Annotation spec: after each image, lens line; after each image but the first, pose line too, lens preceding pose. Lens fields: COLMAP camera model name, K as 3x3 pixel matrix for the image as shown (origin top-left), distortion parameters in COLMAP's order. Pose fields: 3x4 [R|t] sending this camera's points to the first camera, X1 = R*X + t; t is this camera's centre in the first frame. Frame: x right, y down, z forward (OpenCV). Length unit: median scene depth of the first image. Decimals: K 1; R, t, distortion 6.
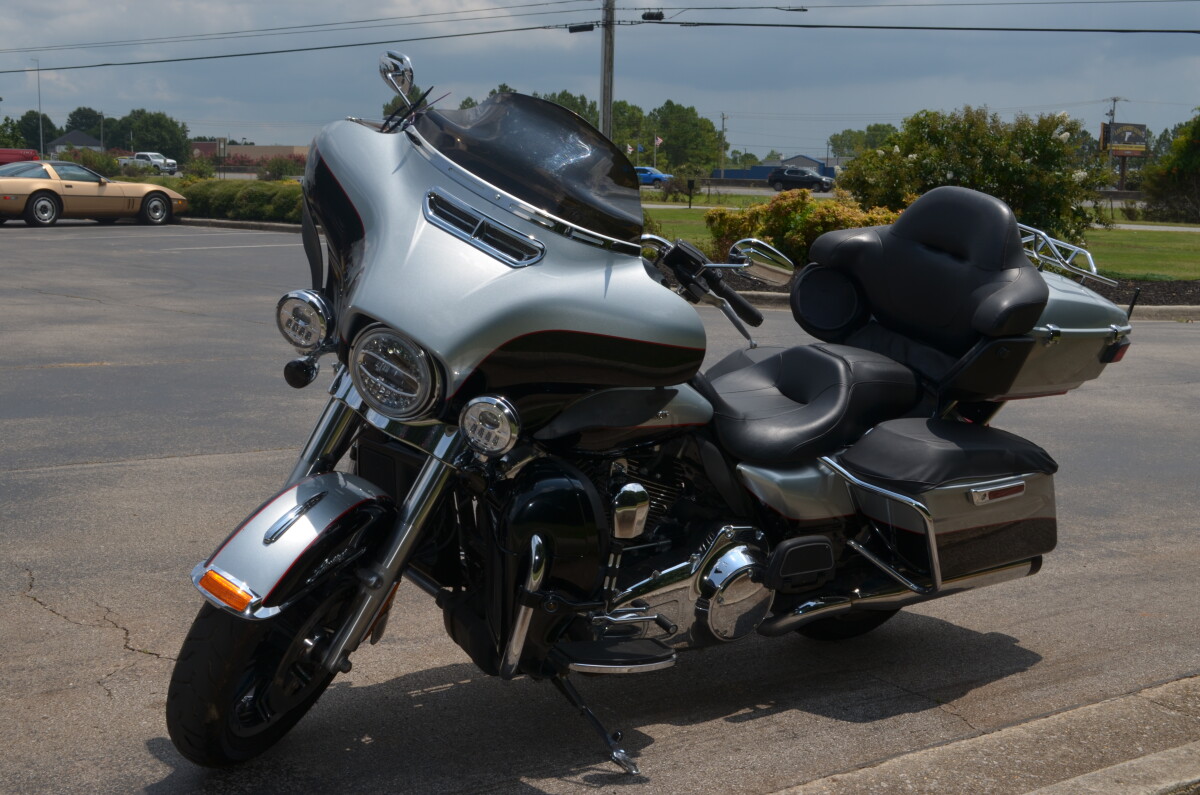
lens RADIAL K [[1474.5, 0, 599.9], [0, 1474.5, 391.9], [0, 0, 1]] dist [-0.019933, 0.000000]
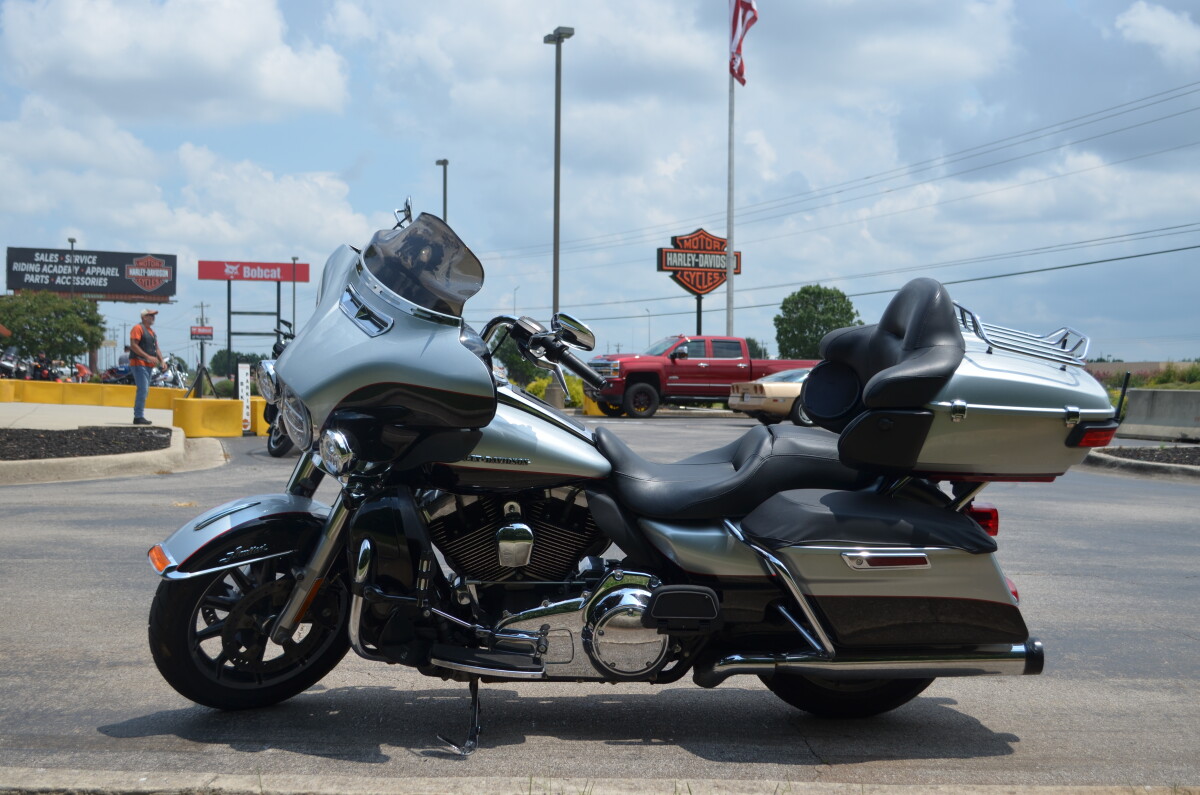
lens RADIAL K [[1474.5, 0, 597.3], [0, 1474.5, 403.1], [0, 0, 1]] dist [-0.019933, 0.000000]
pose [[0.811891, -0.015909, -0.583592, 0.743144], [-0.070139, 0.989730, -0.124557, 0.105990], [0.579580, 0.142059, 0.802438, 0.052733]]
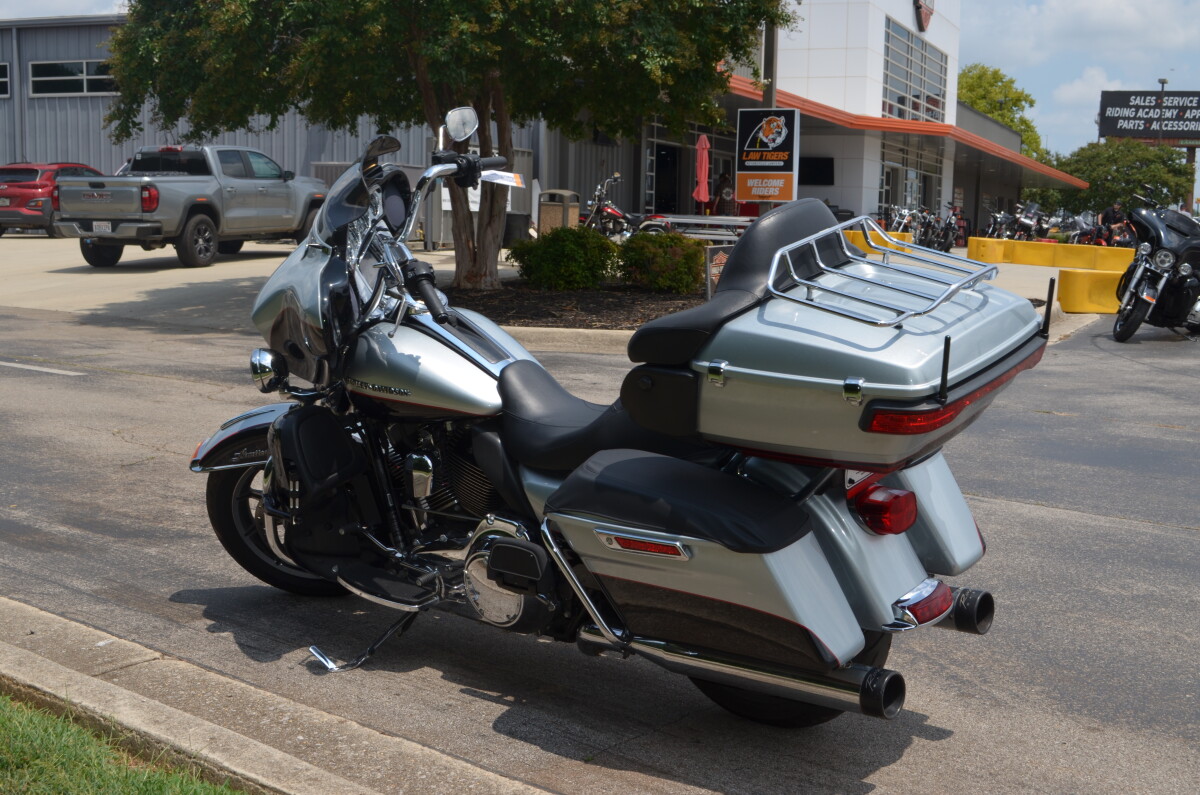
lens RADIAL K [[1622.9, 0, 600.2], [0, 1622.9, 397.4], [0, 0, 1]] dist [-0.050255, 0.000000]
pose [[0.199146, 0.084108, -0.976354, 1.249142], [-0.157590, 0.986092, 0.052803, -0.066817], [0.967216, 0.143348, 0.209631, 0.805357]]
